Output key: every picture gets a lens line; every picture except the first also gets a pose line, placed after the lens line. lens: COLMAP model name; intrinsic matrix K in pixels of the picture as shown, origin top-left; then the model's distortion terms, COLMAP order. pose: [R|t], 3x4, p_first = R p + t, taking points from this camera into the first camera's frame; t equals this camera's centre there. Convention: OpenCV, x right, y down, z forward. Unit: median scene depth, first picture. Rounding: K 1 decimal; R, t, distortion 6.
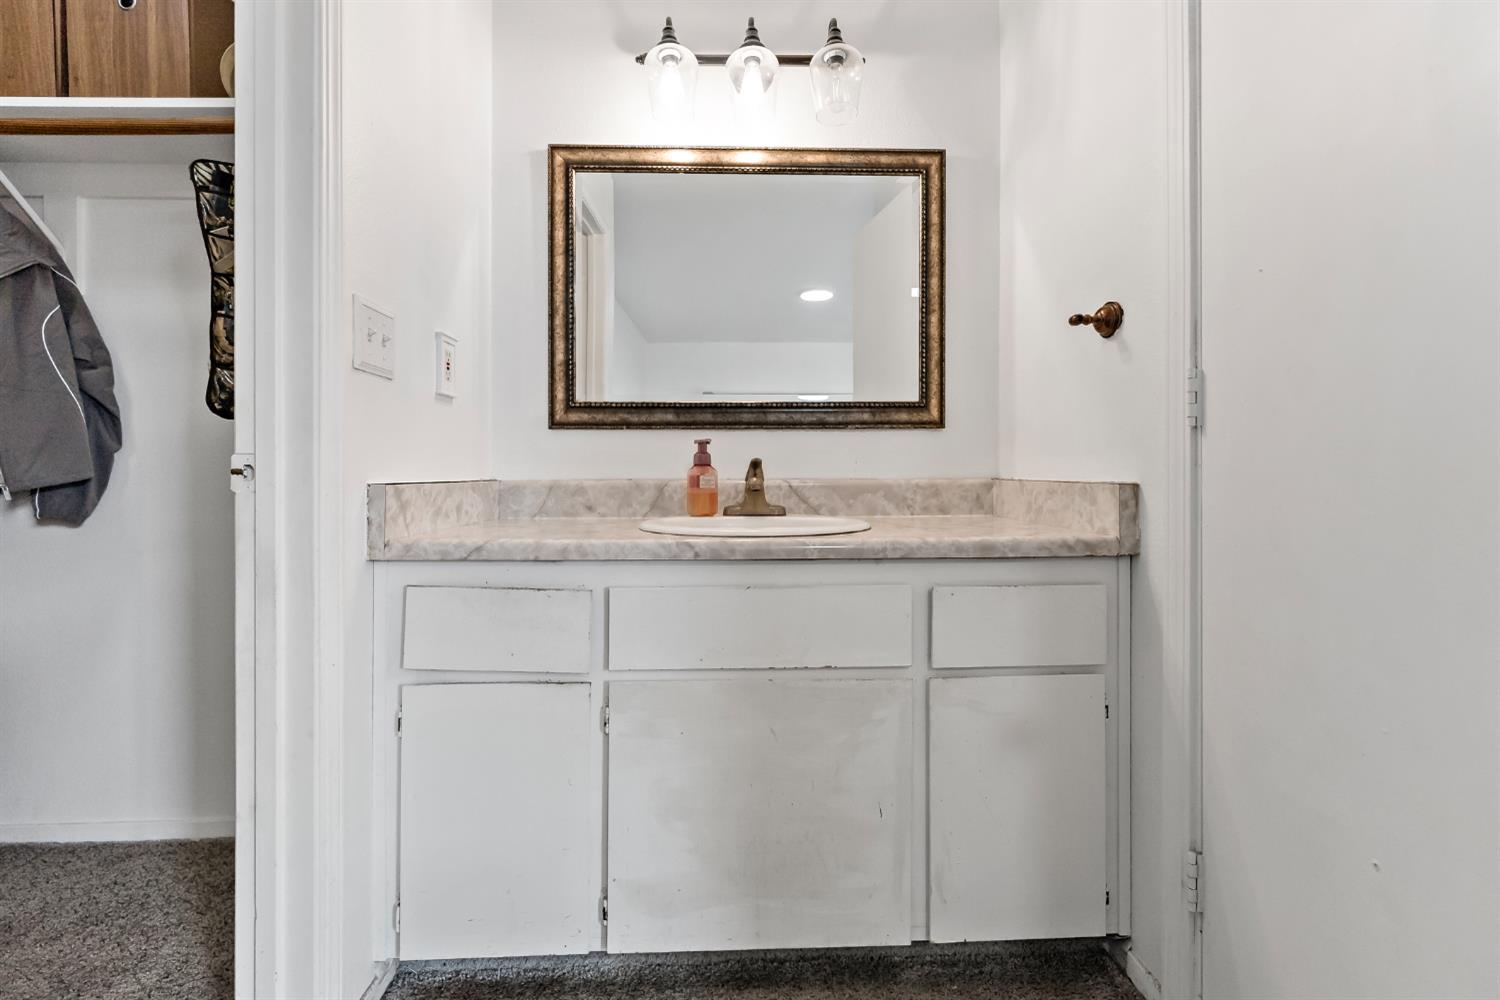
lens RADIAL K [[612.7, 0, 745.9], [0, 612.7, 468.8], [0, 0, 1]] dist [-0.001286, 0.000912]
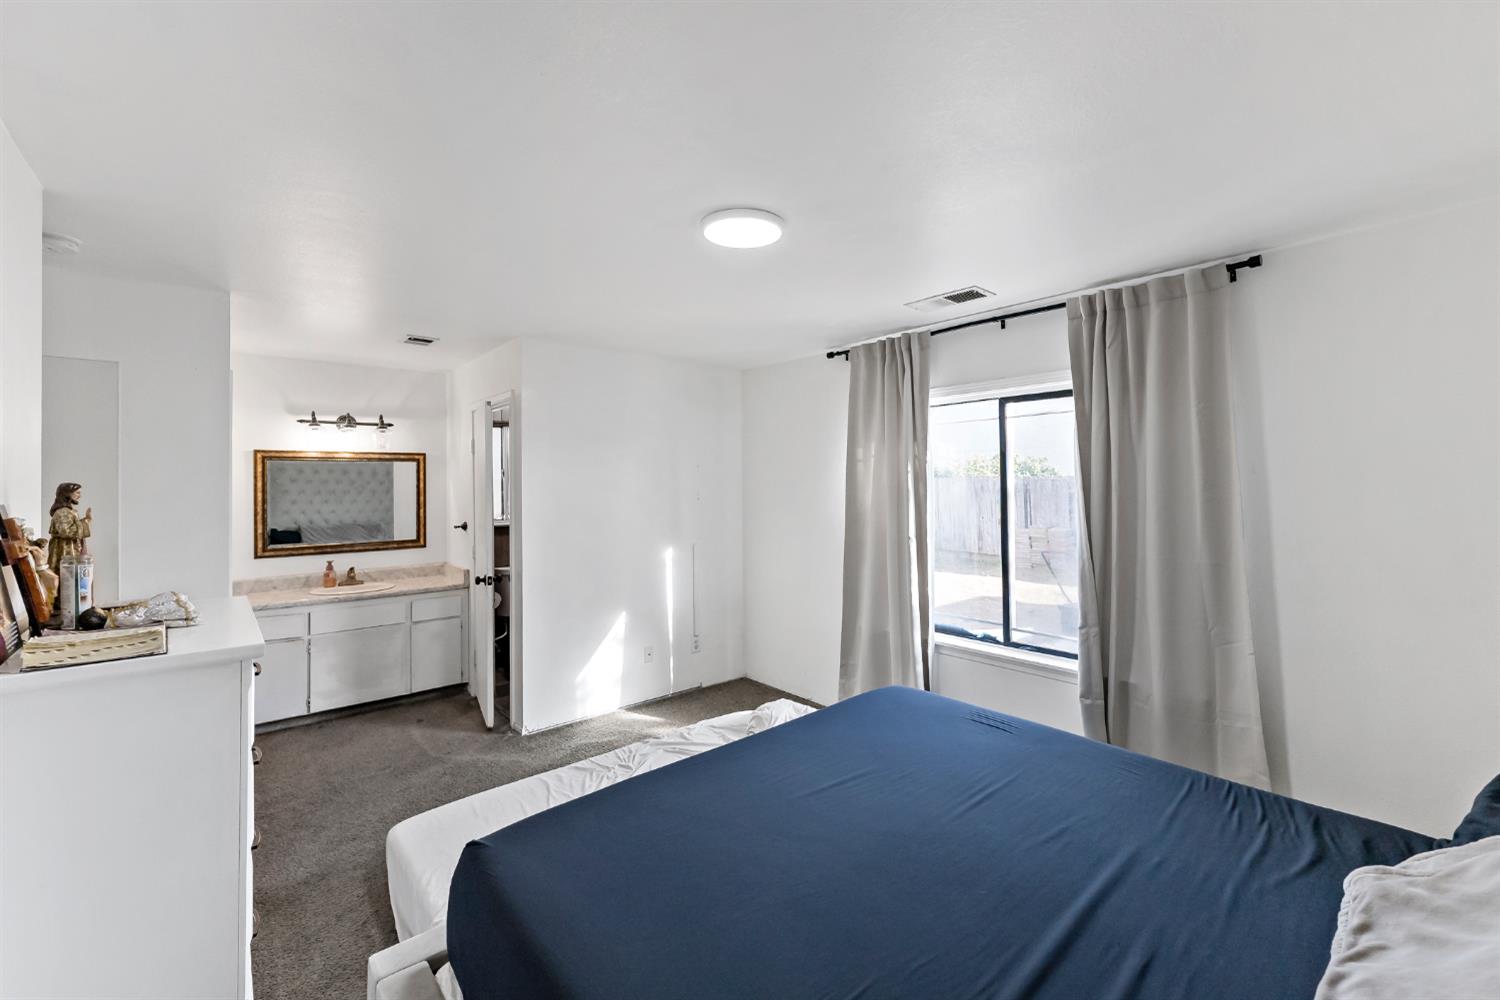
lens RADIAL K [[612.7, 0, 756.9], [0, 612.7, 488.0], [0, 0, 1]] dist [-0.001286, 0.000912]
pose [[0.775629, -0.006410, 0.631157, -0.318792], [0.005851, 0.999978, 0.002967, -0.376047], [-0.631162, 0.001392, 0.775649, -2.444253]]
